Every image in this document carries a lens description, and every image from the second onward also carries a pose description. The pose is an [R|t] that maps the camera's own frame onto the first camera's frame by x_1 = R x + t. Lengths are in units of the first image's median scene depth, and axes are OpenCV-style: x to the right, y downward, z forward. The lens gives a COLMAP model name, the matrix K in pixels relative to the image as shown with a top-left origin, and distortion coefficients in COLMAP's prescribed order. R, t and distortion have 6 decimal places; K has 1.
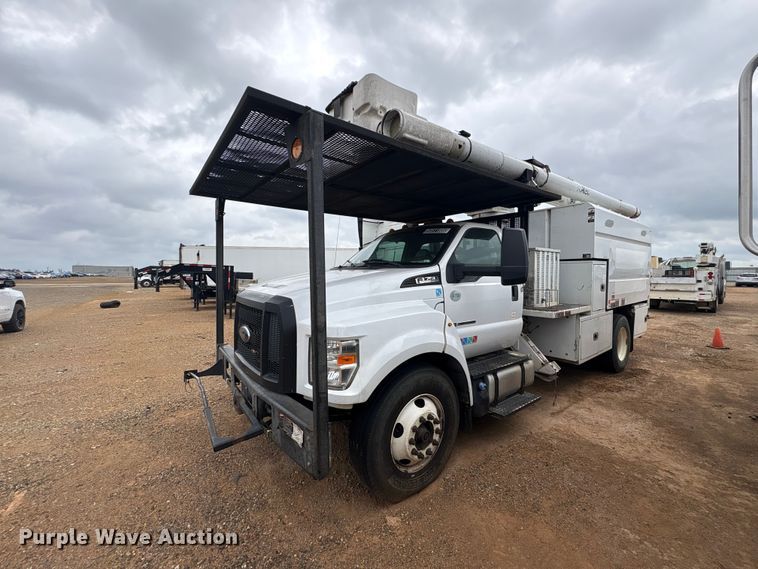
lens RADIAL K [[303.8, 0, 379.1], [0, 303.8, 282.5], [0, 0, 1]] dist [0.001037, 0.000285]
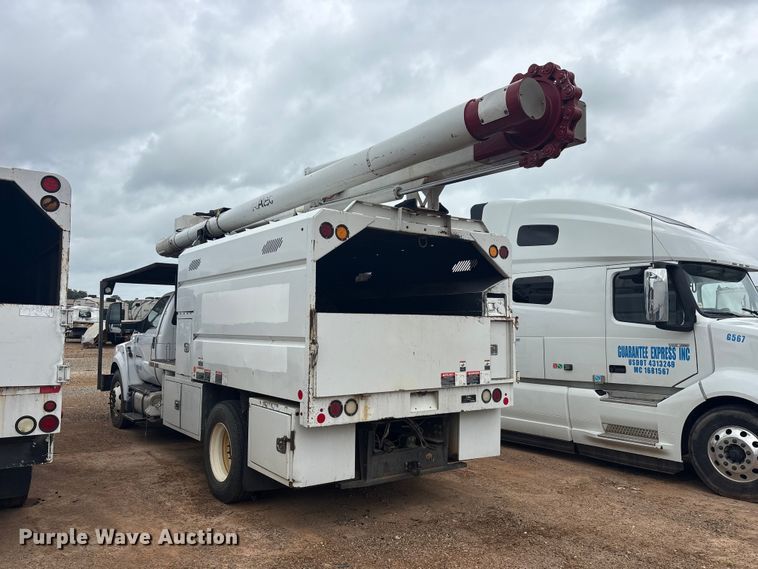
lens RADIAL K [[578.2, 0, 371.1], [0, 578.2, 285.8], [0, 0, 1]] dist [0.036787, -0.006352]
pose [[-0.037504, -0.075096, -0.996471, 2.799151], [-0.046384, 0.996228, -0.073332, -0.069223], [0.998219, 0.043470, -0.040845, 1.916040]]
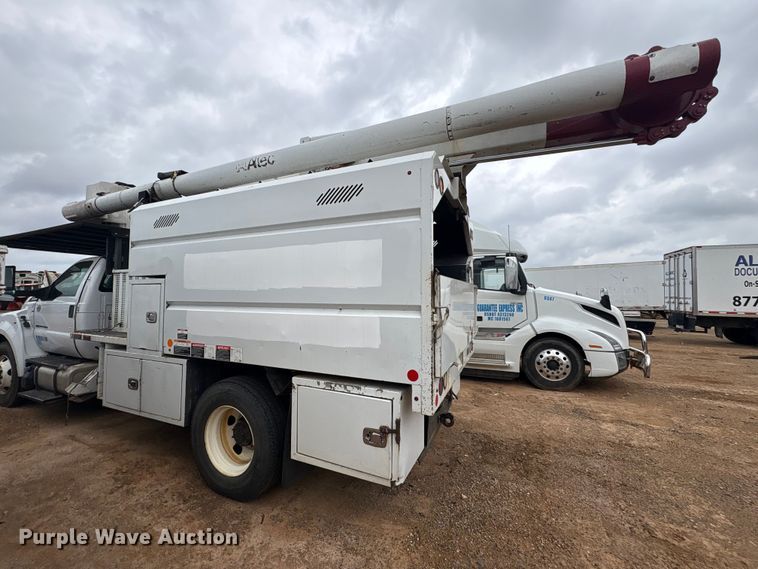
lens RADIAL K [[303.8, 0, 379.1], [0, 303.8, 282.5], [0, 0, 1]] dist [0.001037, 0.000285]
pose [[0.475648, -0.038118, -0.878809, 1.972140], [-0.035162, 0.997438, -0.062294, -0.046165], [0.878933, 0.060531, 0.473089, 1.398441]]
